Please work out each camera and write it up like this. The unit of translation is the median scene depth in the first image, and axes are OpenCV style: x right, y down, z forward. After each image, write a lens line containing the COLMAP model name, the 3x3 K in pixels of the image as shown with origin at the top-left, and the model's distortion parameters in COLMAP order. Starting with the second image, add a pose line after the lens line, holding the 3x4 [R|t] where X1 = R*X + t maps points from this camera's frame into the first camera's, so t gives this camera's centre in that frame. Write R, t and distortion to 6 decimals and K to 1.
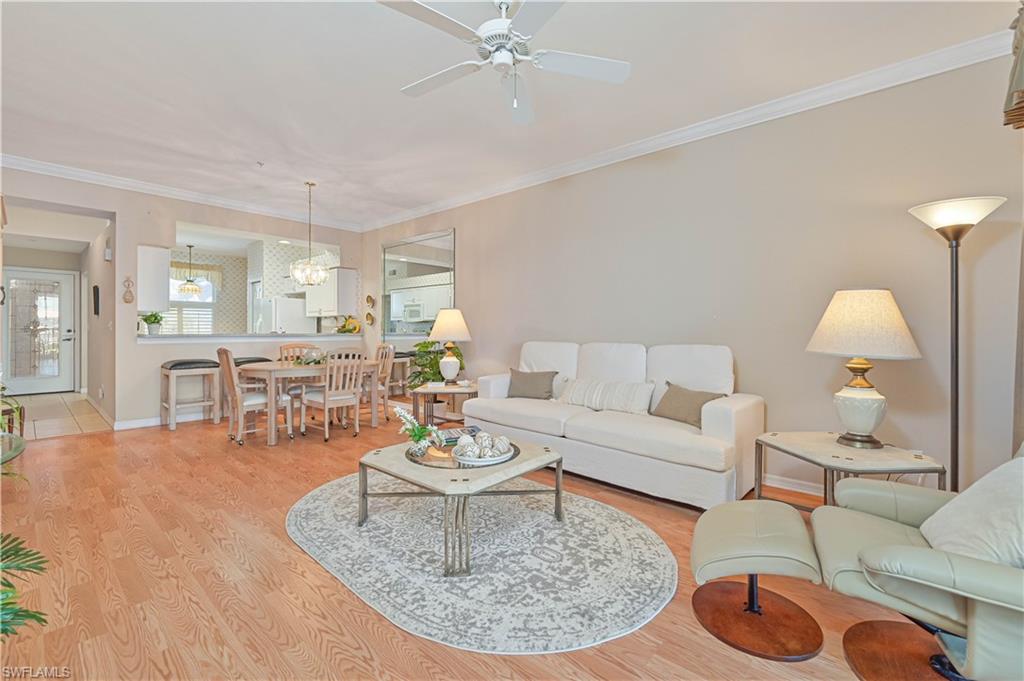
lens RADIAL K [[428.8, 0, 513.2], [0, 428.8, 331.6], [0, 0, 1]] dist [0.001436, 0.000111]
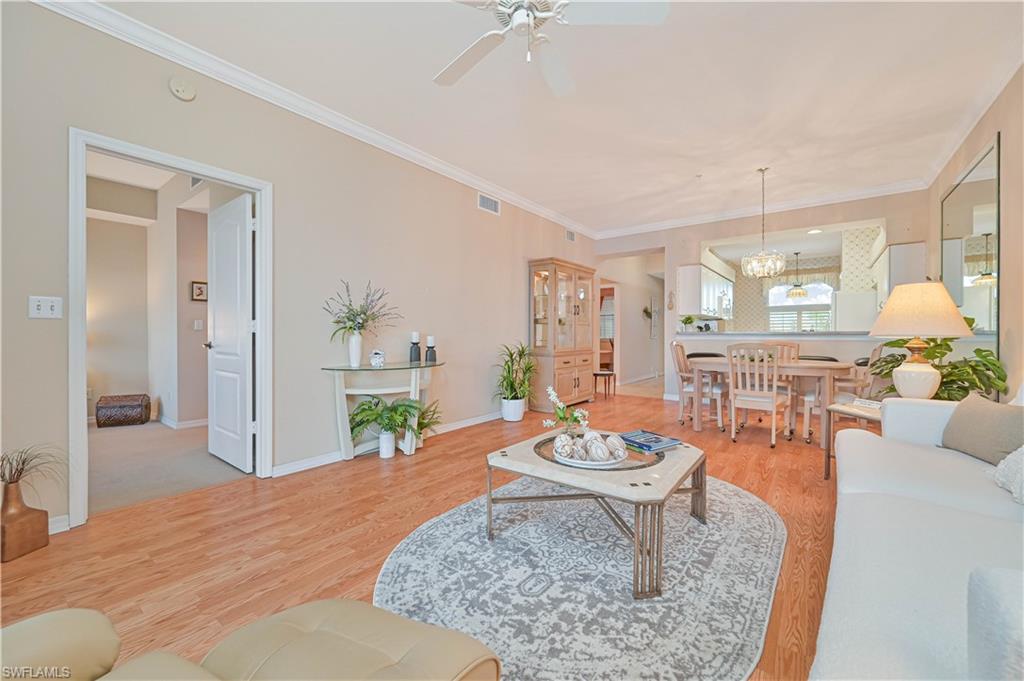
lens RADIAL K [[406.0, 0, 514.5], [0, 406.0, 333.7], [0, 0, 1]] dist [-0.003241, -0.000234]
pose [[0.068700, -0.004749, -0.997626, 0.452128], [-0.007226, 0.999960, -0.005258, 0.027613], [0.997611, 0.007570, 0.068663, 0.486455]]
